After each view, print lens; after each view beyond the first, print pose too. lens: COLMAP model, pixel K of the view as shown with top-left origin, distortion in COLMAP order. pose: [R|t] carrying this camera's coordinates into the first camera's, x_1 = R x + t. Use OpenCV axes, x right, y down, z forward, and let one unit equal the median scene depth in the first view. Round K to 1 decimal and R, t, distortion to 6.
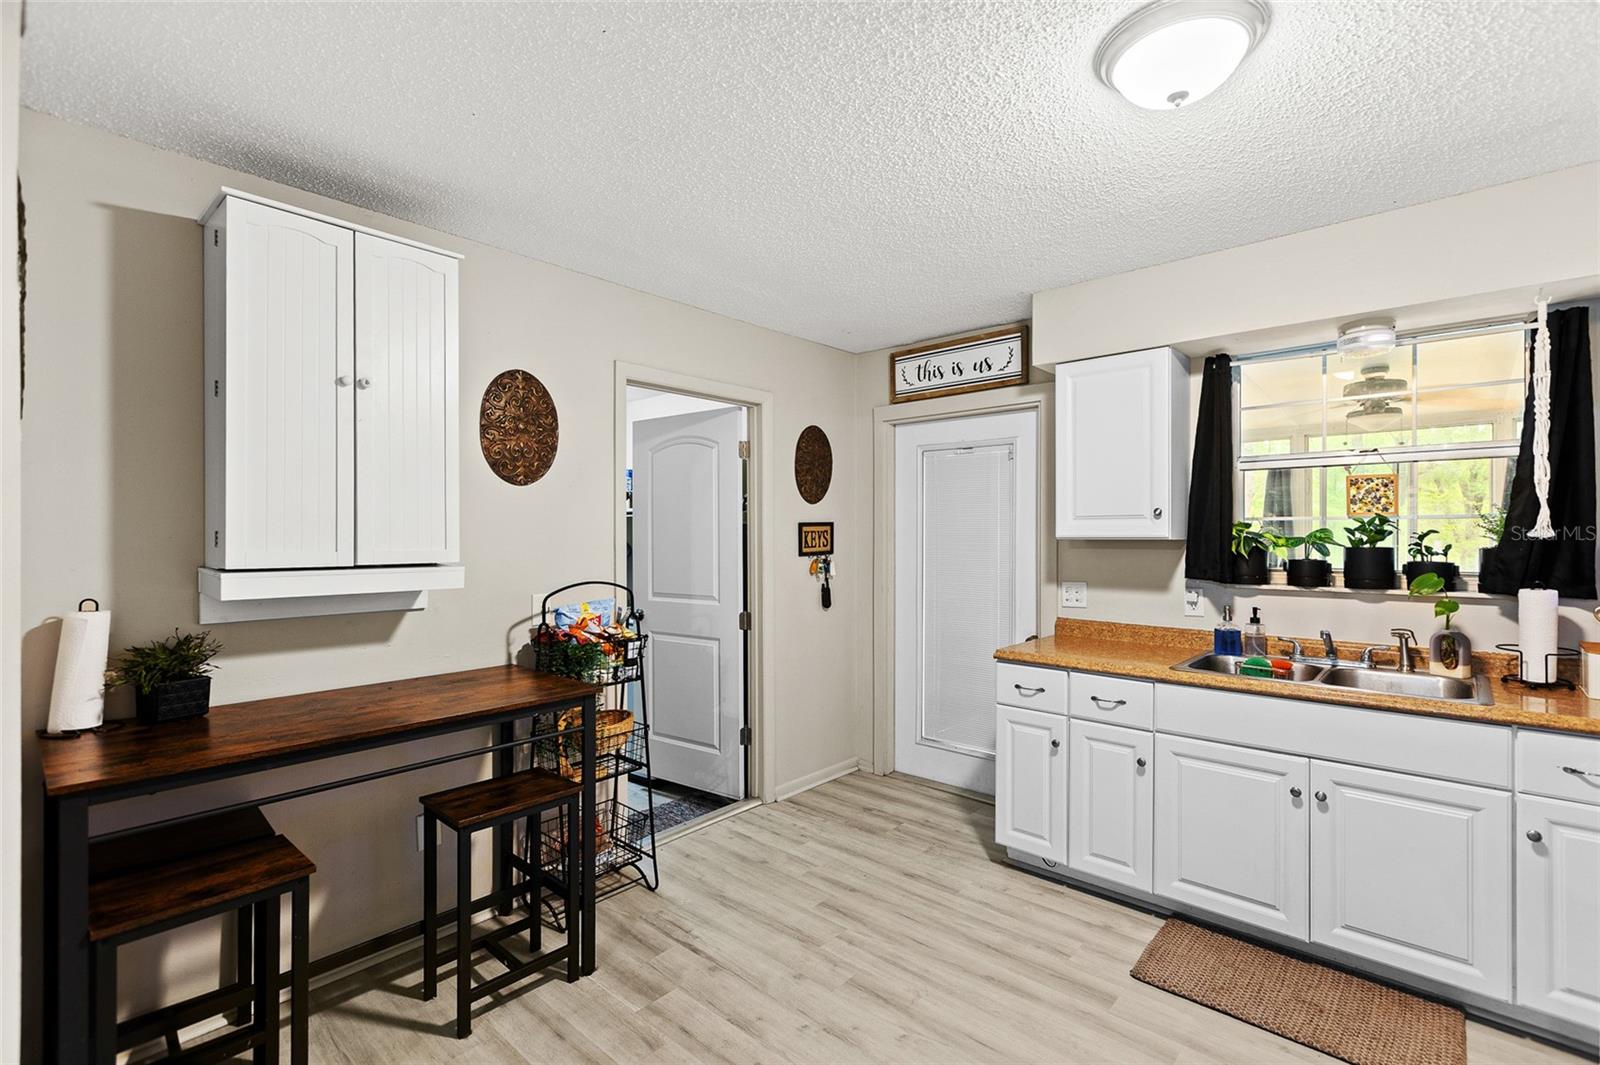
lens RADIAL K [[720.5, 0, 803.4], [0, 720.5, 536.2], [0, 0, 1]] dist [0.000033, -0.000082]
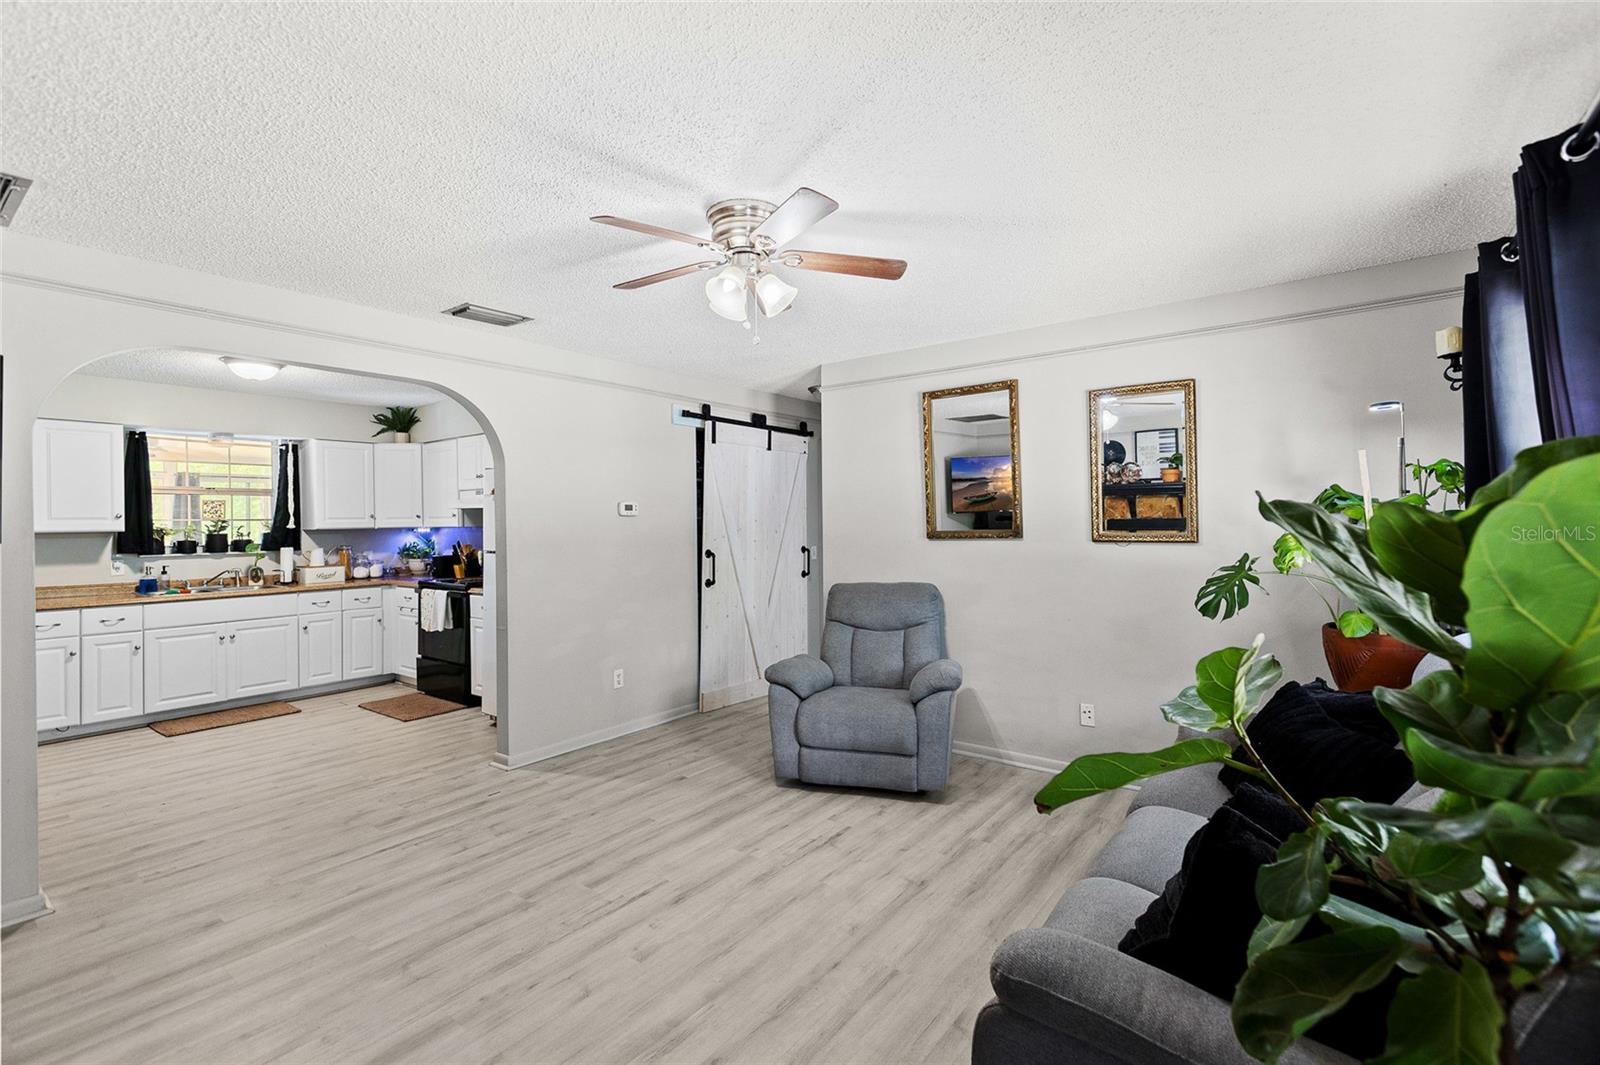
lens RADIAL K [[715.2, 0, 804.0], [0, 715.2, 521.9], [0, 0, 1]] dist [0.001560, 0.000198]
pose [[-0.086731, 0.001512, 0.996231, -1.496619], [0.014418, 0.999896, -0.000263, 0.005973], [-0.996127, 0.014341, -0.086744, -0.572627]]
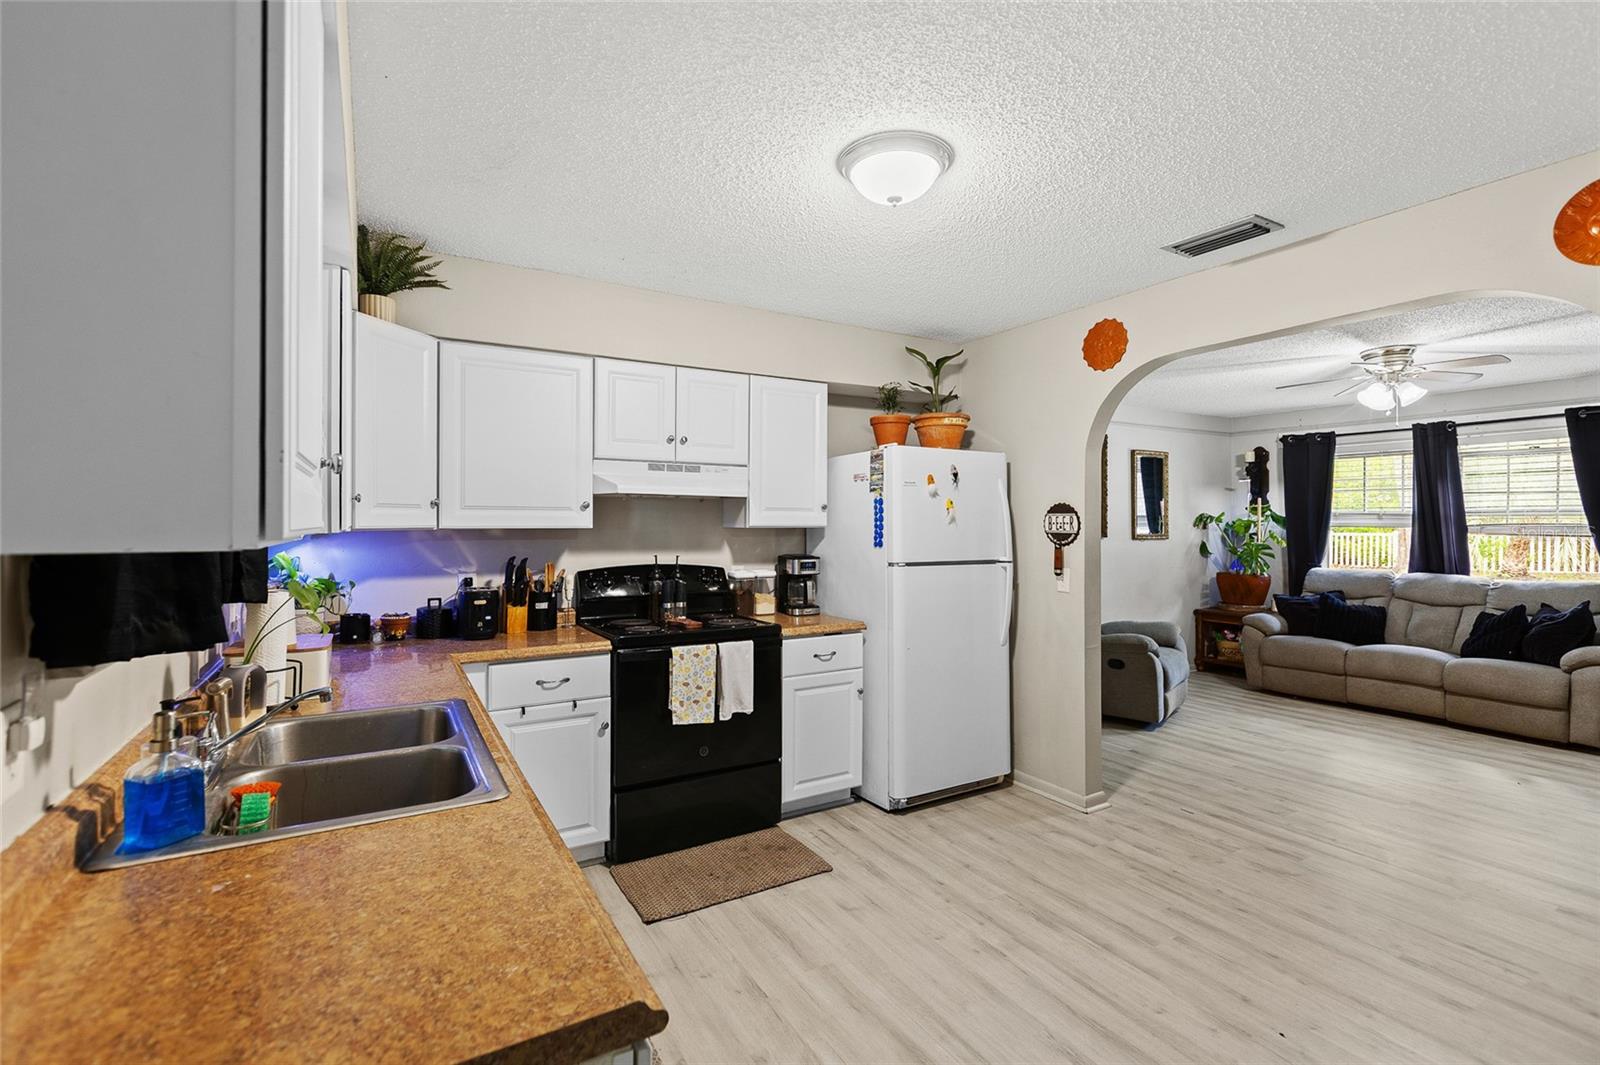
lens RADIAL K [[725.8, 0, 802.1], [0, 725.8, 520.2], [0, 0, 1]] dist [0.002204, 0.000475]
pose [[-0.952817, 0.001858, 0.303539, 0.156226], [0.001154, 0.999996, -0.002501, -0.004658], [-0.303542, -0.002033, -0.952816, 1.334232]]
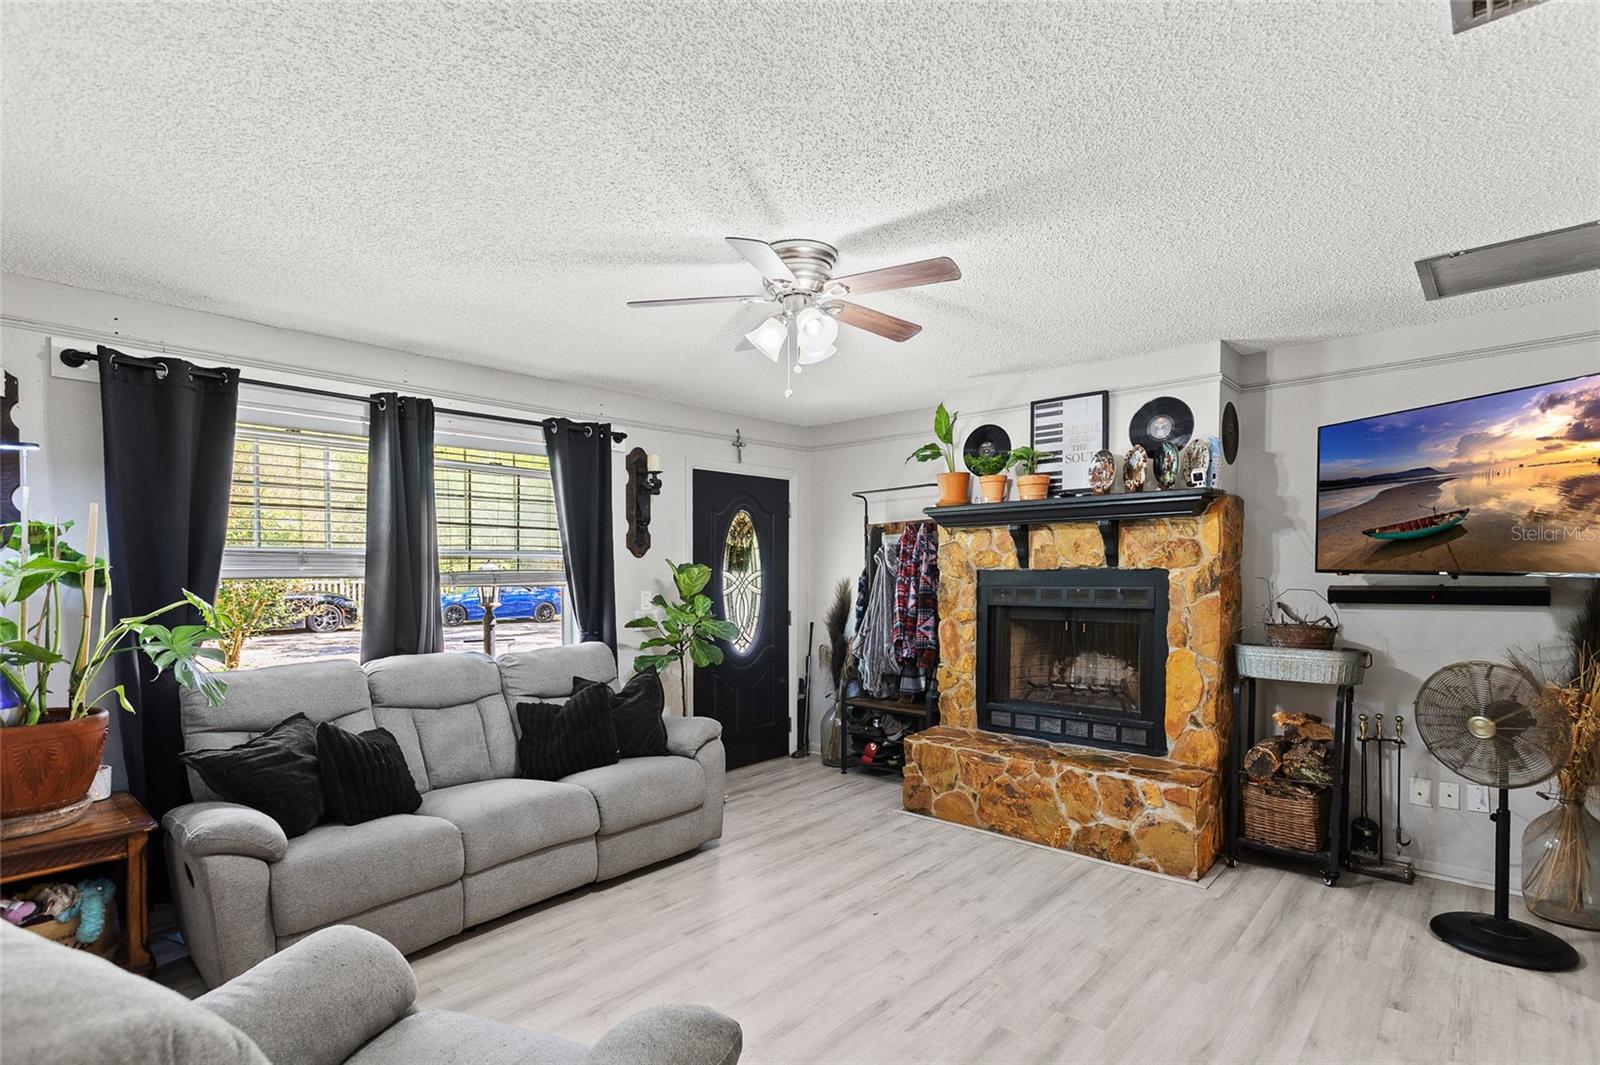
lens RADIAL K [[774.1, 0, 796.6], [0, 774.1, 619.0], [0, 0, 1]] dist [-0.001012, -0.000034]
pose [[-0.012084, 0.068569, -0.997573, 0.371107], [0.006037, 0.997633, 0.068500, -0.003456], [0.999909, -0.005195, -0.012469, -0.569028]]
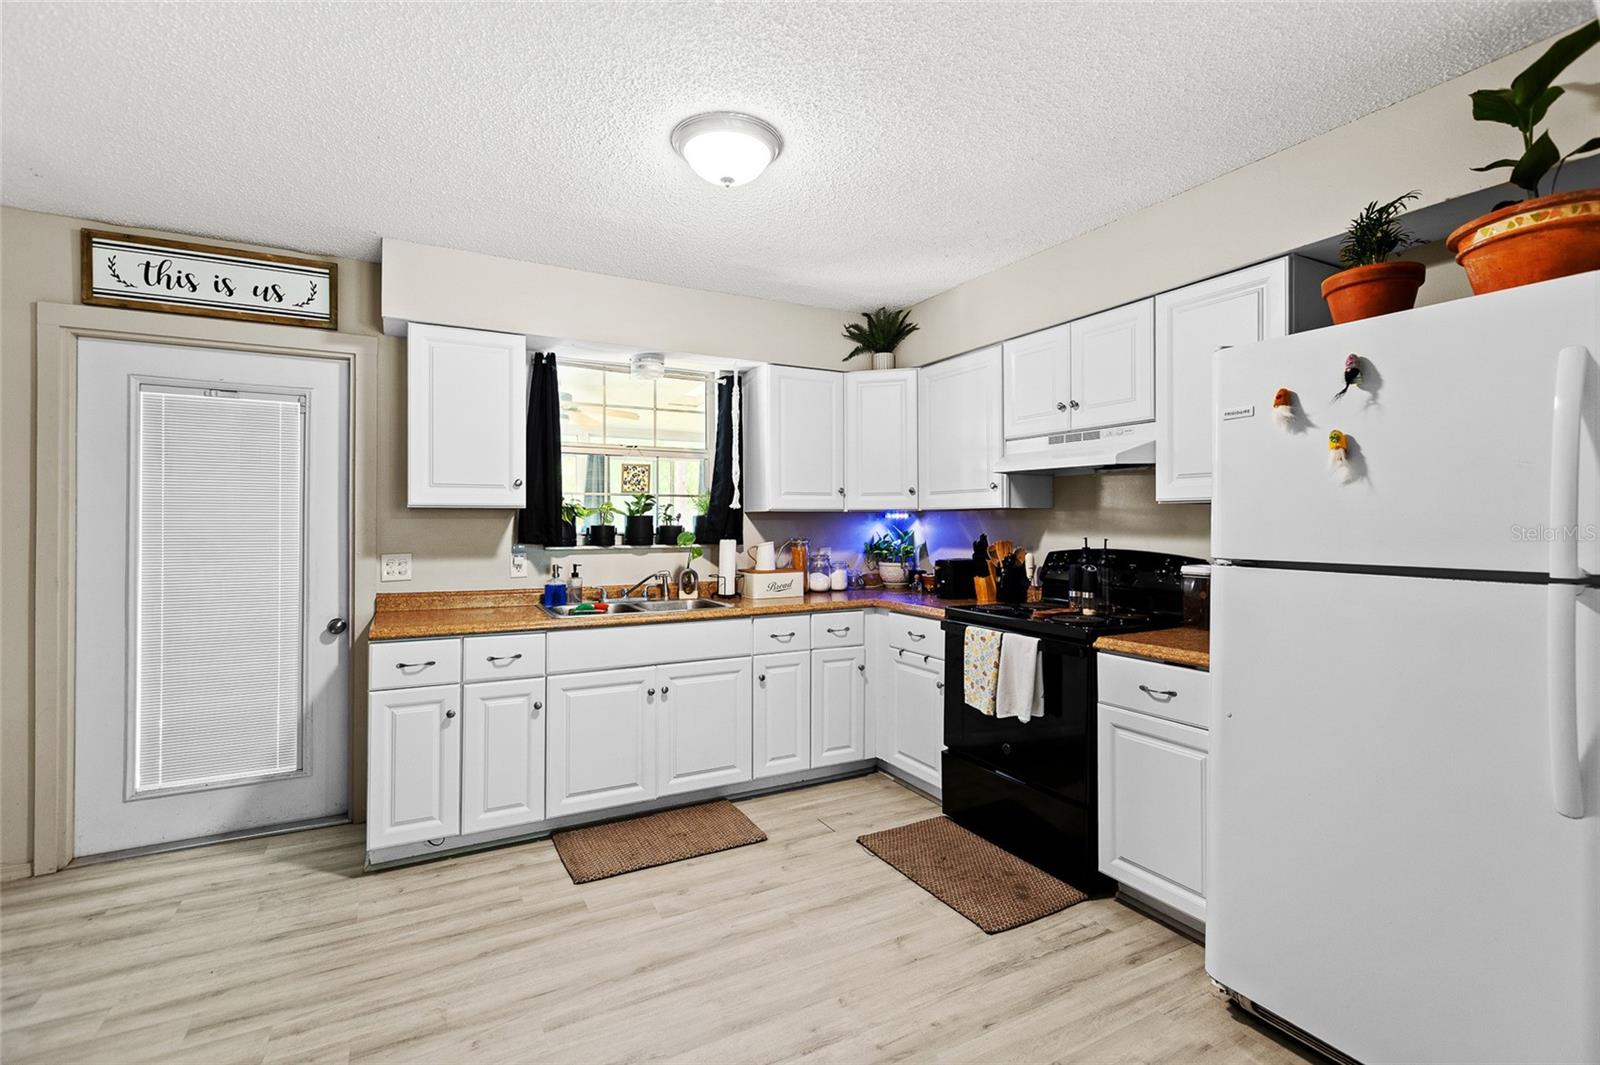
lens RADIAL K [[725.8, 0, 802.1], [0, 725.8, 520.2], [0, 0, 1]] dist [0.002204, 0.000475]
pose [[0.335609, 0.004474, 0.941991, -0.428308], [0.002218, 0.999982, -0.005540, 0.032078], [-0.941999, 0.003948, 0.335593, 0.223131]]
